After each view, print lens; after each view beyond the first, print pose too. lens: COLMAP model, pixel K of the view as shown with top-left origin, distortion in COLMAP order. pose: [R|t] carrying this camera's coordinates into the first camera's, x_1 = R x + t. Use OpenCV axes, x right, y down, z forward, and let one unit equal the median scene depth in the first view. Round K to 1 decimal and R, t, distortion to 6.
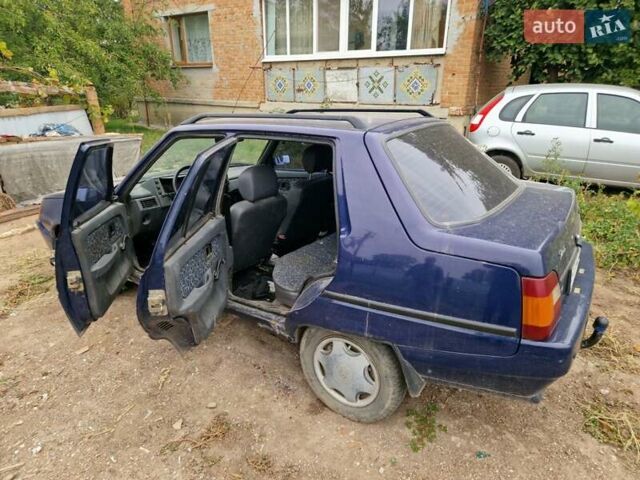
lens RADIAL K [[417.9, 0, 320.0], [0, 417.9, 240.0], [0, 0, 1]] dist [0.015983, -0.002336]
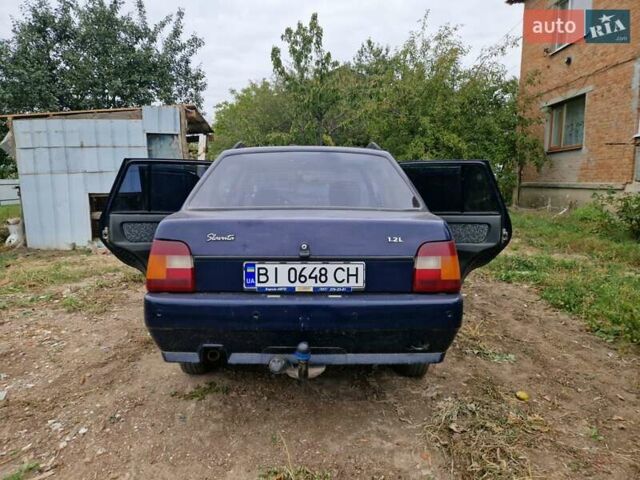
lens RADIAL K [[417.9, 0, 320.0], [0, 417.9, 240.0], [0, 0, 1]] dist [0.015983, -0.002336]
pose [[0.589820, 0.105021, -0.800676, 0.195026], [-0.269275, 0.960338, -0.072399, 0.005577], [0.761317, 0.258304, 0.594707, 0.068589]]
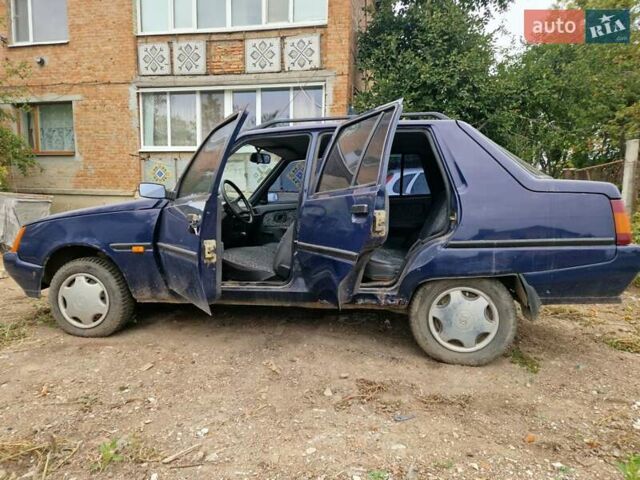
lens RADIAL K [[417.9, 0, 320.0], [0, 417.9, 240.0], [0, 0, 1]] dist [0.015983, -0.002336]
pose [[0.932246, -0.016309, 0.361456, -0.102829], [0.104404, 0.968617, -0.225569, 0.046791], [-0.346434, 0.248023, 0.904692, 0.007708]]
